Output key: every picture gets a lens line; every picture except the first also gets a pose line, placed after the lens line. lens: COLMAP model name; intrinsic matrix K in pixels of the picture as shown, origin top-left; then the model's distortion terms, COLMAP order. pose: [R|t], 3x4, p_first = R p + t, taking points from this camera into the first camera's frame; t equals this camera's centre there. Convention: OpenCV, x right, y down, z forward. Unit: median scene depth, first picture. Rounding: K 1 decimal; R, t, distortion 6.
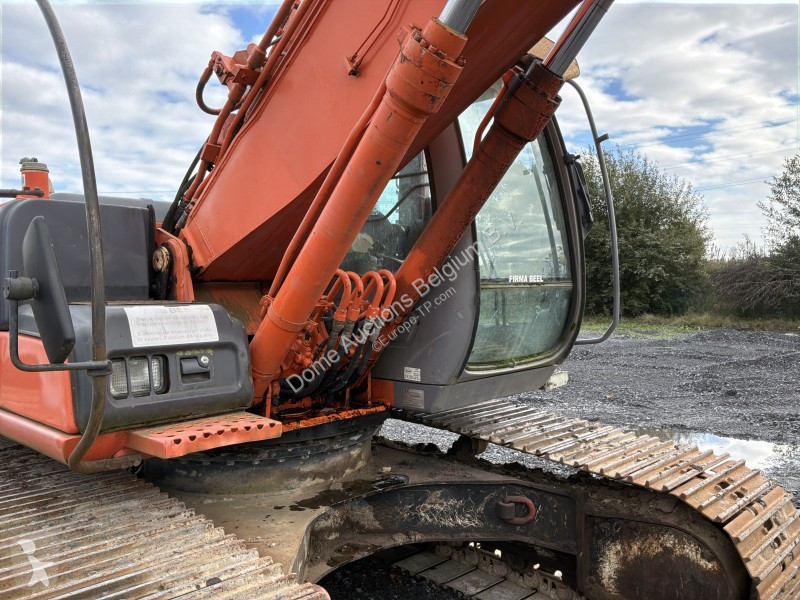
lens RADIAL K [[666.5, 0, 392.1], [0, 666.5, 293.3], [0, 0, 1]] dist [0.083988, -0.140385]
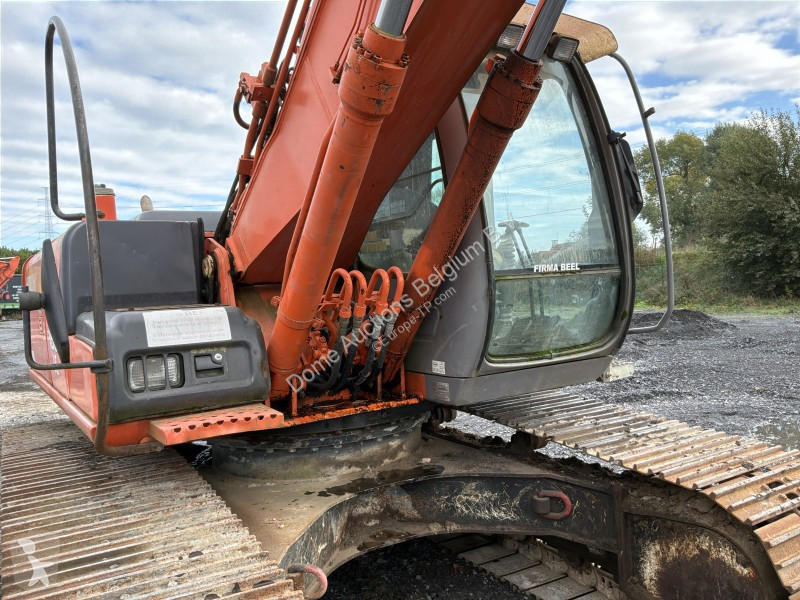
lens RADIAL K [[666.5, 0, 385.5], [0, 666.5, 294.3], [0, 0, 1]] dist [0.083988, -0.140385]
pose [[0.968066, -0.039243, -0.247606, 0.218764], [0.042265, 0.999083, 0.006900, -0.000153], [0.247108, -0.017145, 0.968836, -0.001879]]
